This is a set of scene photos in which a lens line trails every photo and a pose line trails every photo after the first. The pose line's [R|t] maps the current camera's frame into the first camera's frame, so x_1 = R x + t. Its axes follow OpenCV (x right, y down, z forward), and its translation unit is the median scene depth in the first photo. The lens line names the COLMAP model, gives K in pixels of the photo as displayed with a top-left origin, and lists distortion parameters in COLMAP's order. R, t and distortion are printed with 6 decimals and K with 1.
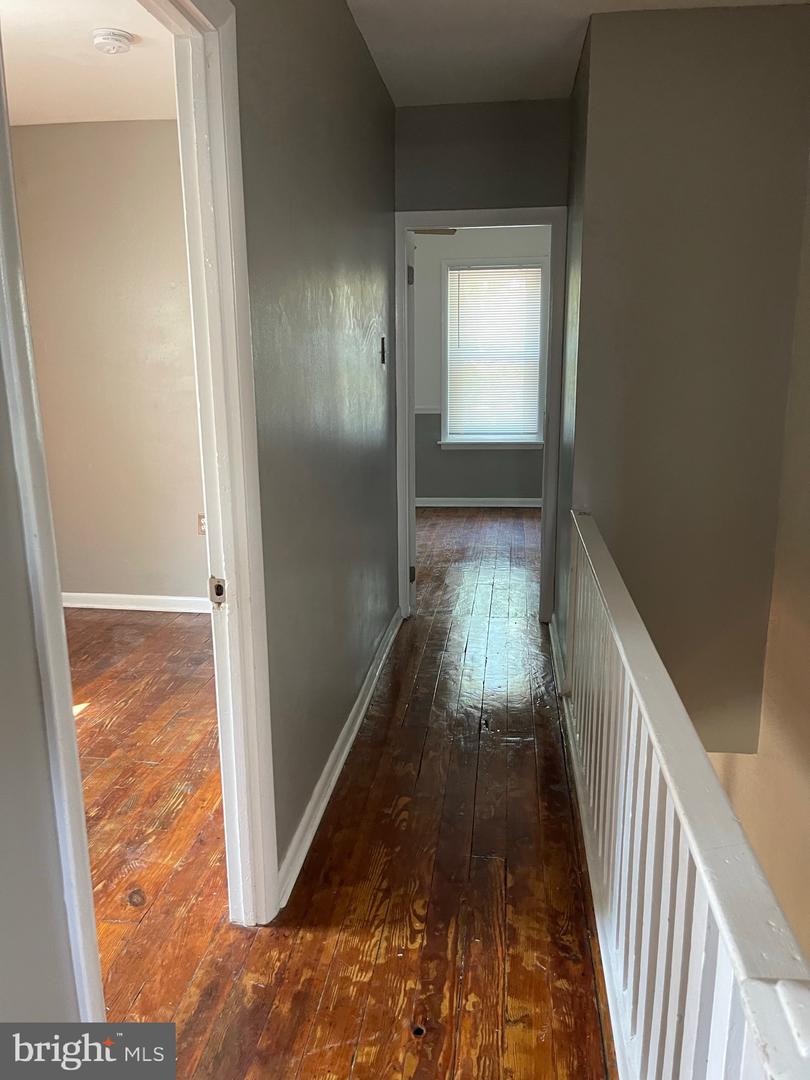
lens RADIAL K [[819.8, 0, 396.1], [0, 819.8, 540.6], [0, 0, 1]] dist [0.055009, -0.073928]
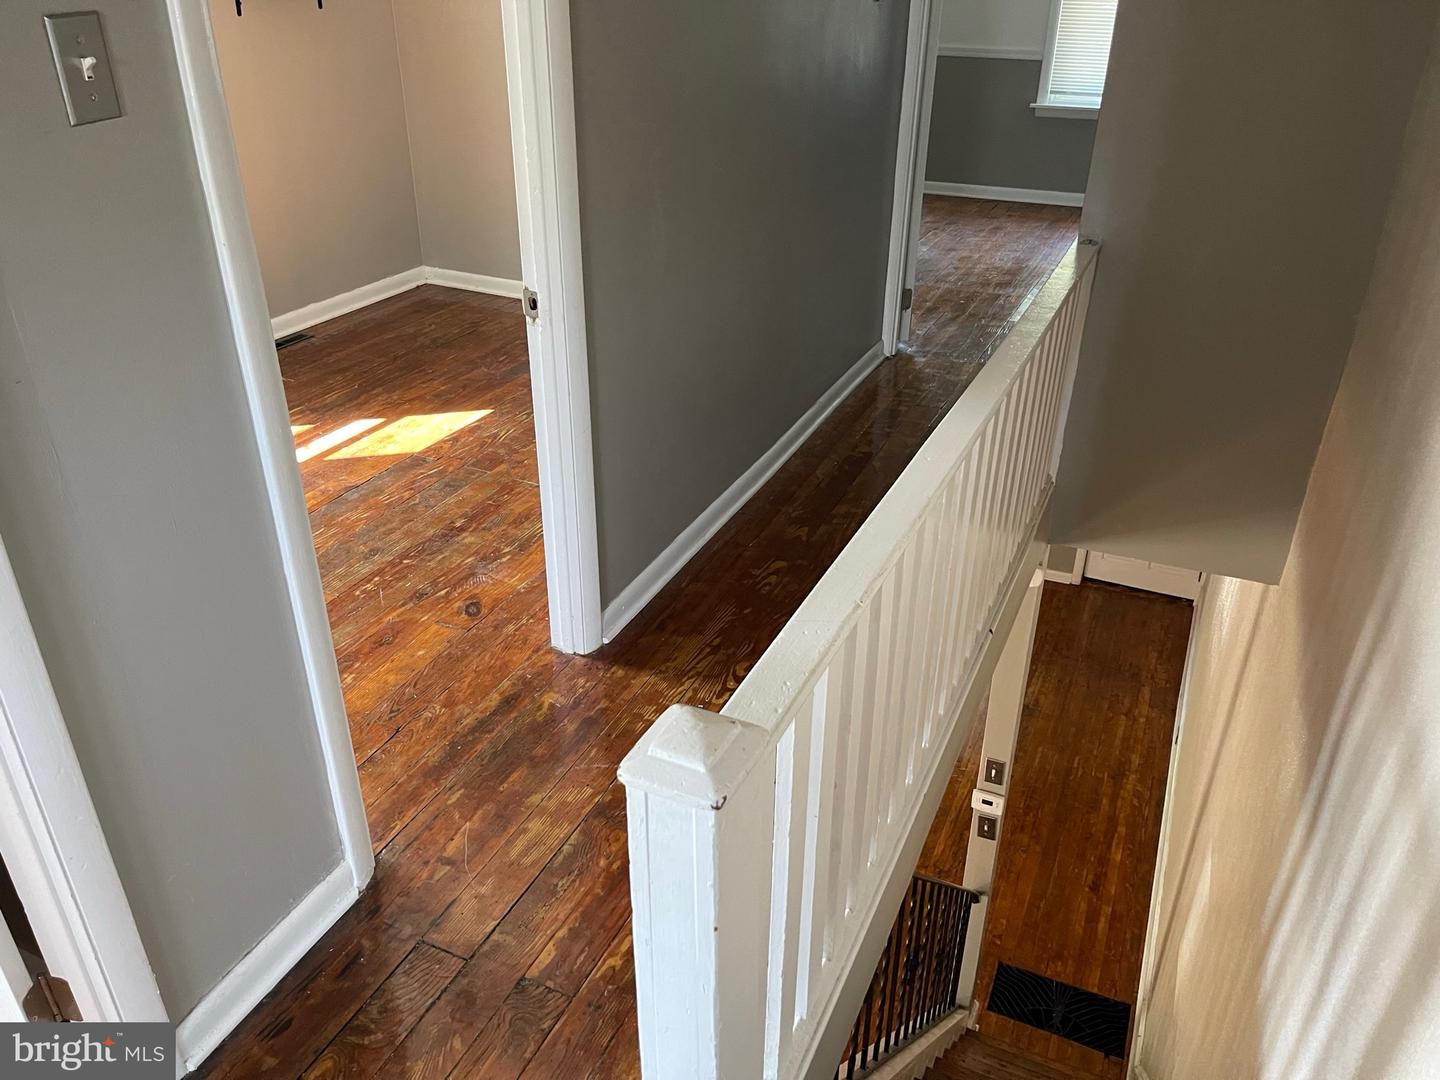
lens RADIAL K [[1093.1, 0, 722.1], [0, 1093.1, 549.6], [0, 0, 1]] dist [0.055009, -0.073928]
pose [[0.959629, 0.156135, -0.233954, 0.242478], [-0.083353, 0.952277, 0.293633, -0.042696], [0.268635, -0.262278, 0.926847, -0.108725]]
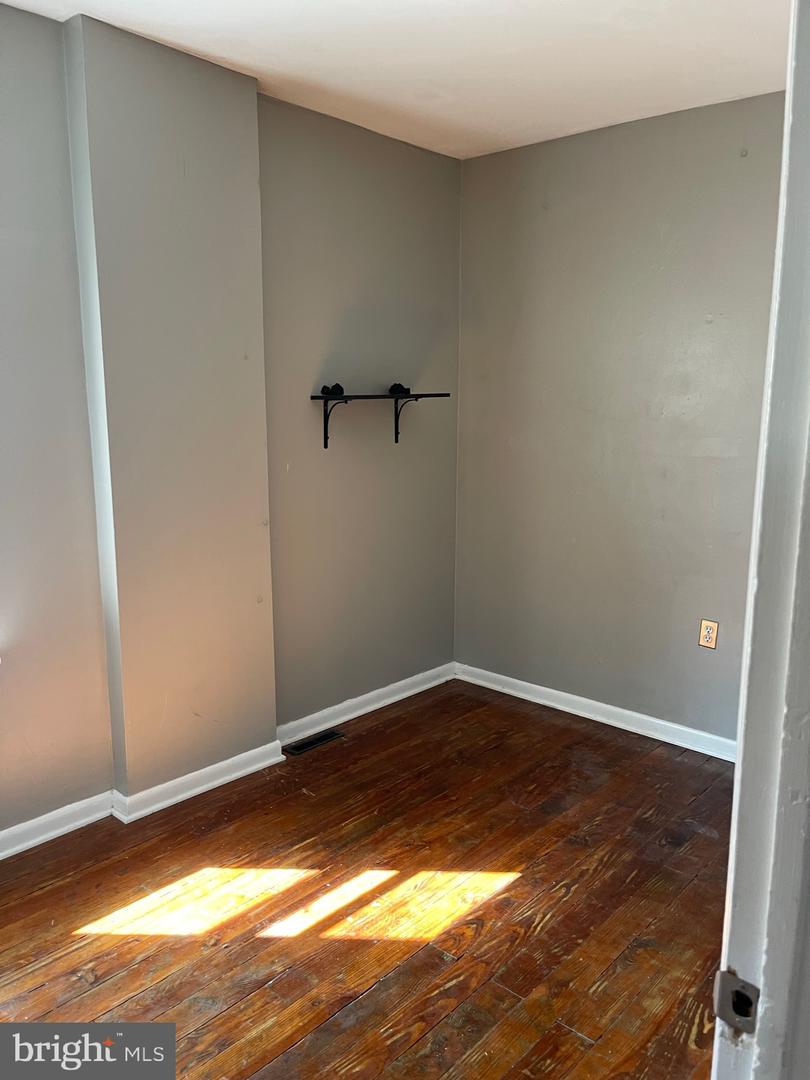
lens RADIAL K [[819.8, 0, 394.7], [0, 819.8, 545.9], [0, 0, 1]] dist [0.055009, -0.073928]
pose [[0.825203, 0.110556, -0.553911, -0.118372], [-0.131724, 0.991285, 0.001612, -0.118703], [0.549262, 0.071634, 0.832574, 0.408563]]
